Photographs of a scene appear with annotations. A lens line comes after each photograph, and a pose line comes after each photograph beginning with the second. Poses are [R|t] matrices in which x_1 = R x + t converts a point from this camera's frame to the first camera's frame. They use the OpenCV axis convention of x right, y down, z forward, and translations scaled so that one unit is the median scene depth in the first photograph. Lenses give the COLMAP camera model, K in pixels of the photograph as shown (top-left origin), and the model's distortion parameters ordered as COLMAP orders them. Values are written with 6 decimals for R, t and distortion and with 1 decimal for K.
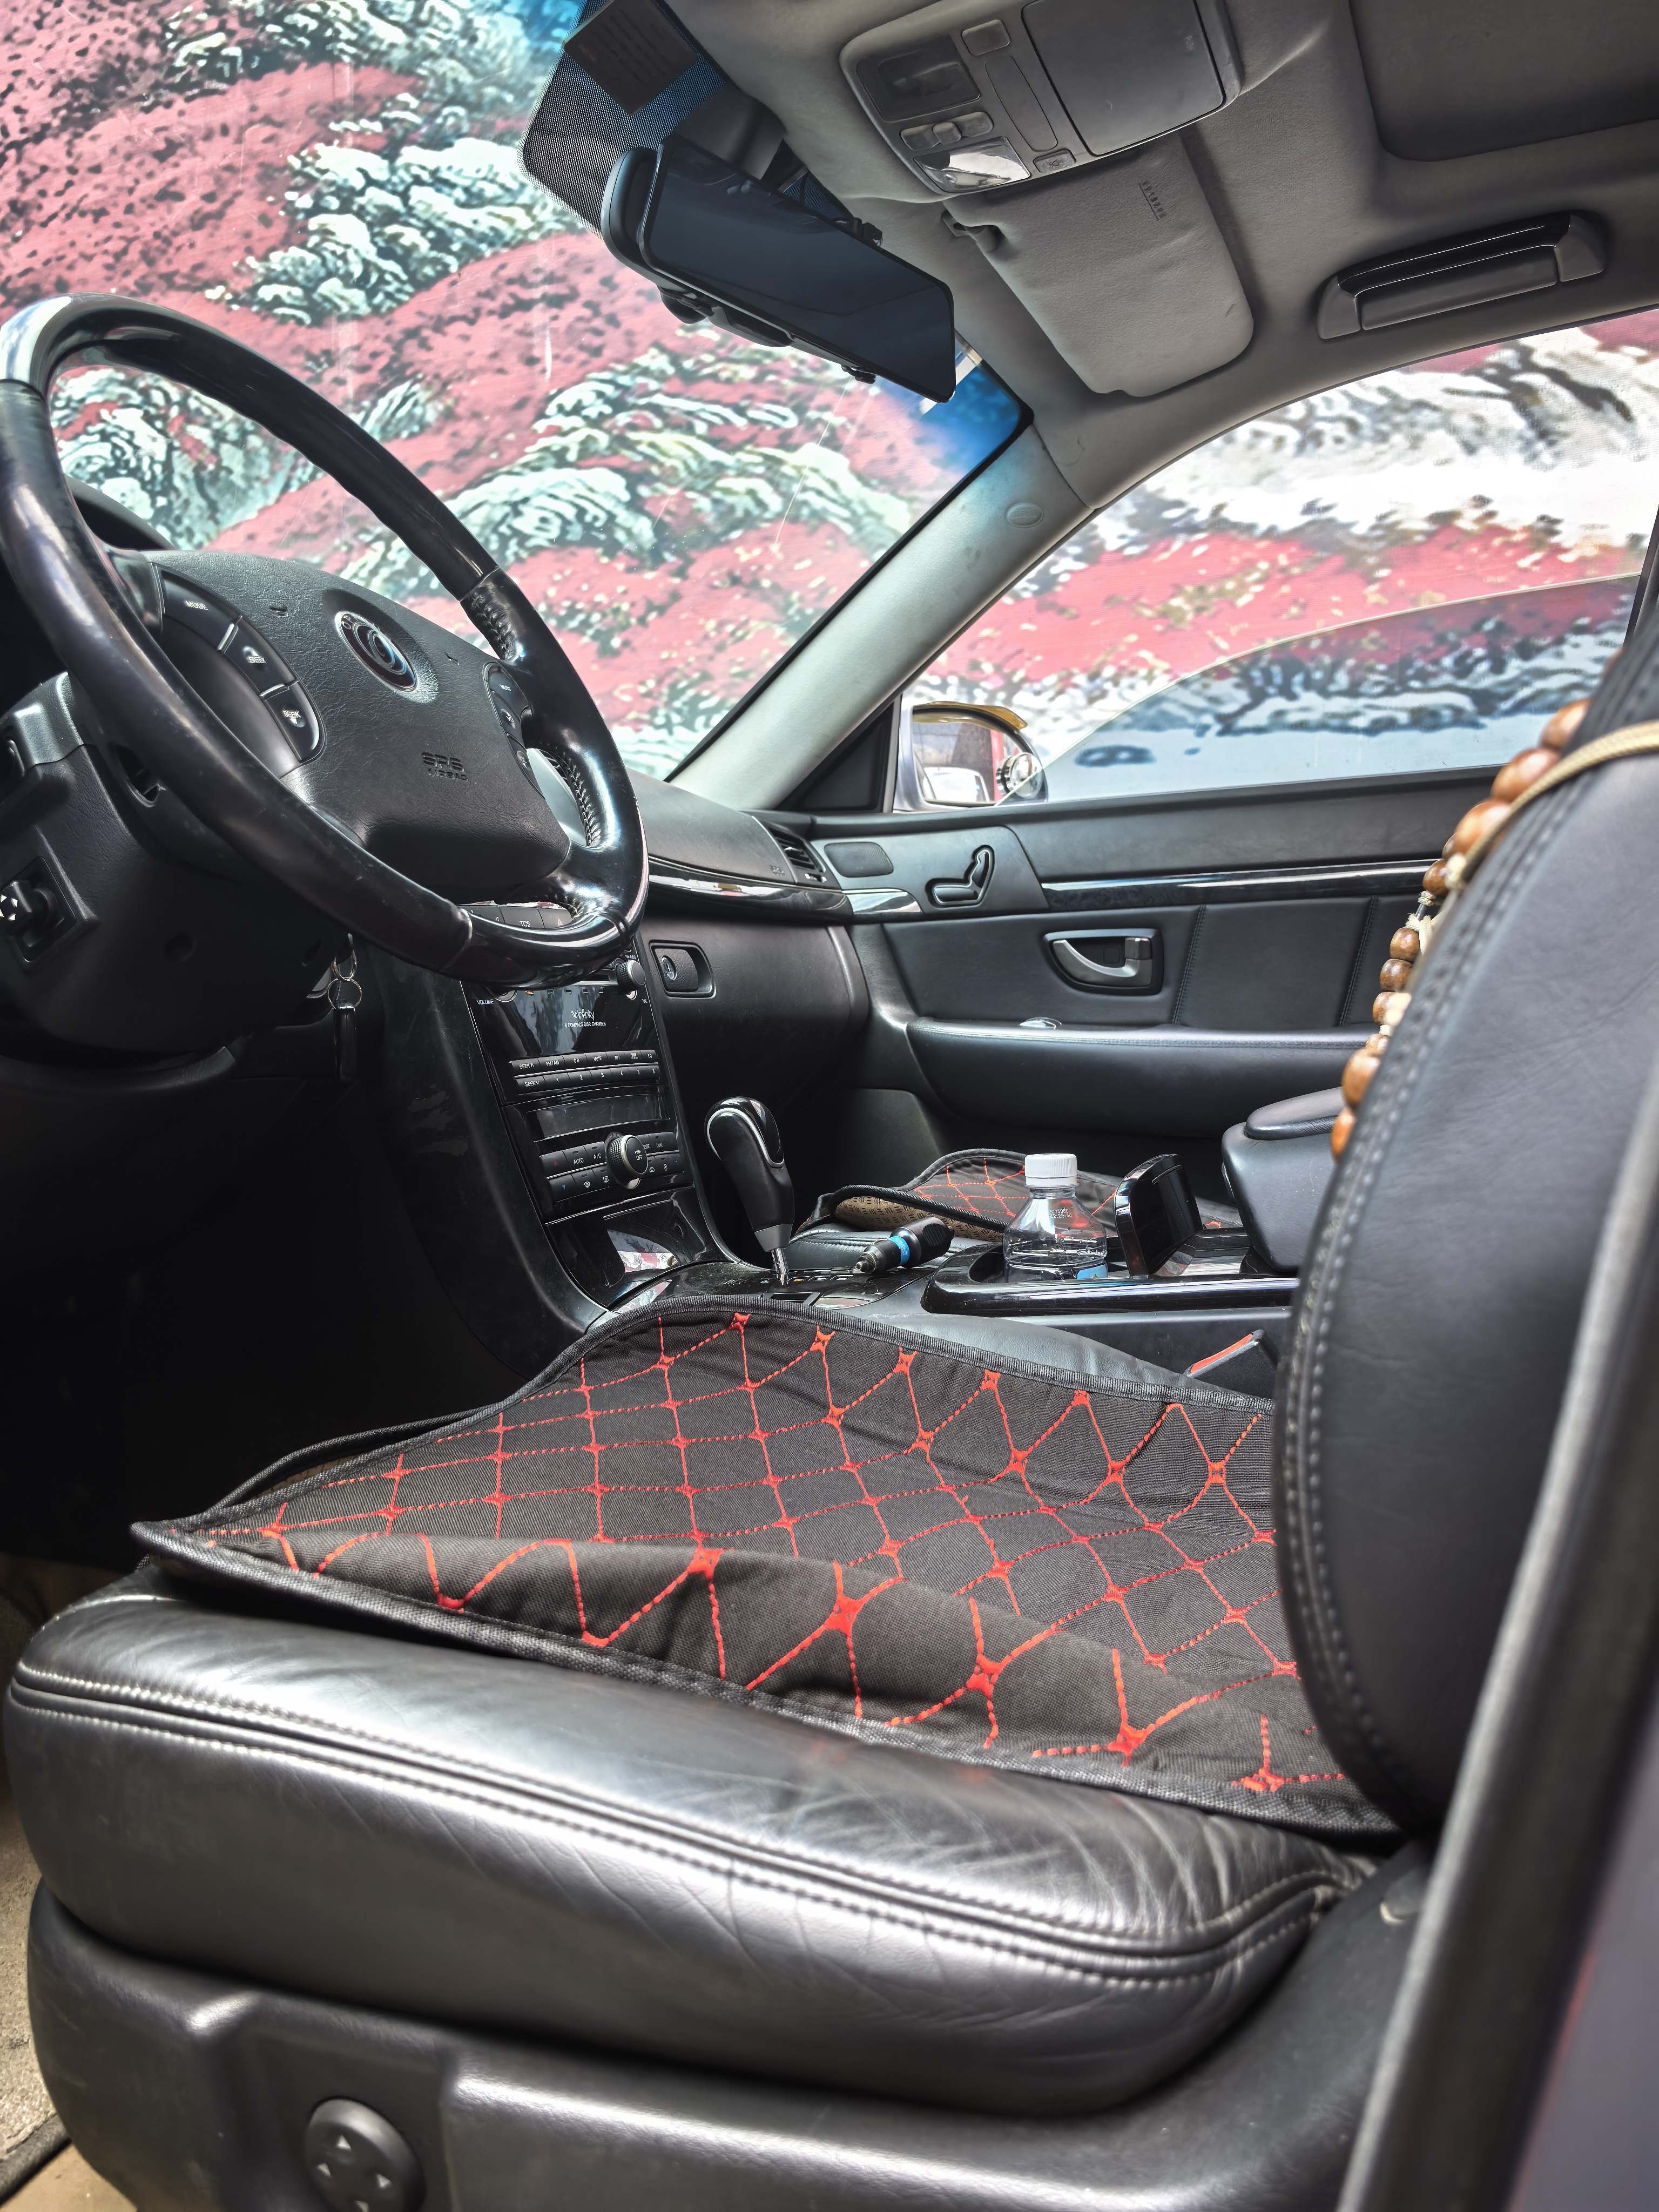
lens RADIAL K [[1591.1, 0, 785.2], [0, 1591.1, 1101.7], [0, 0, 1]] dist [0.013947, -0.005935]
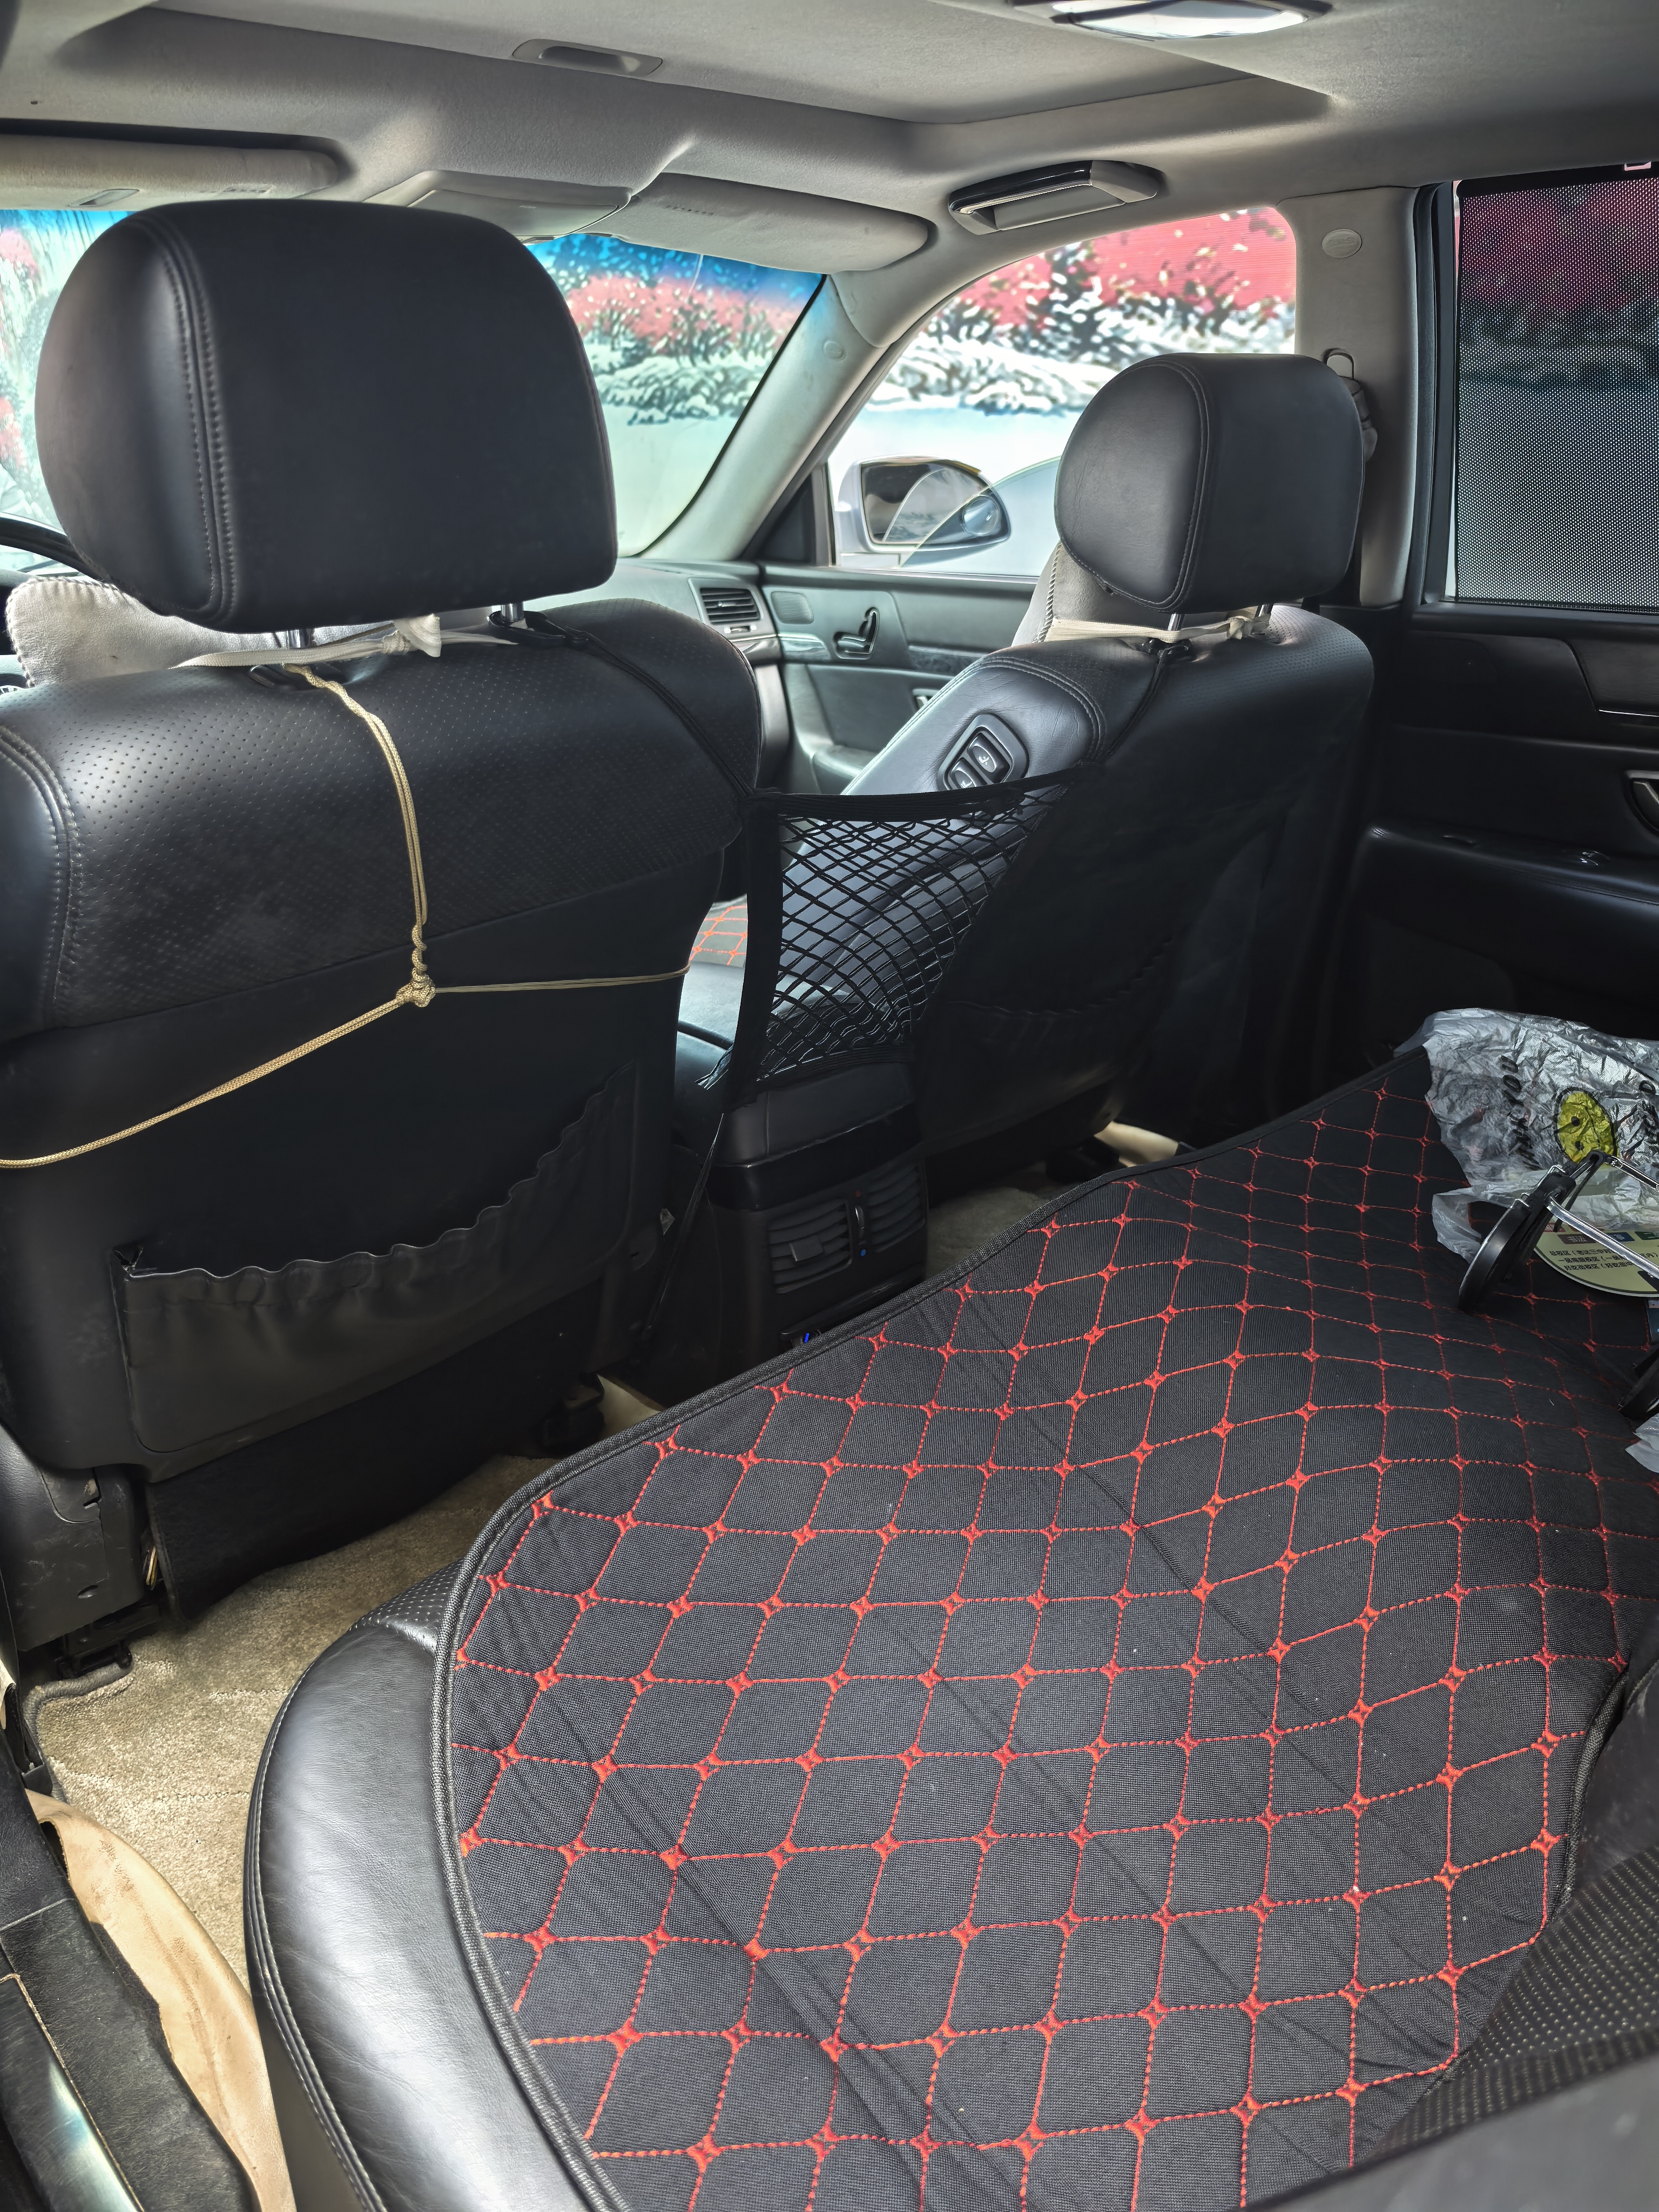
lens RADIAL K [[1591.1, 0, 868.9], [0, 1591.1, 1082.9], [0, 0, 1]] dist [0.013947, -0.005935]
pose [[0.922375, 0.160747, -0.351262, 0.387910], [-0.033532, 0.939193, 0.341749, -0.150560], [0.384838, -0.303442, 0.871678, -0.104399]]
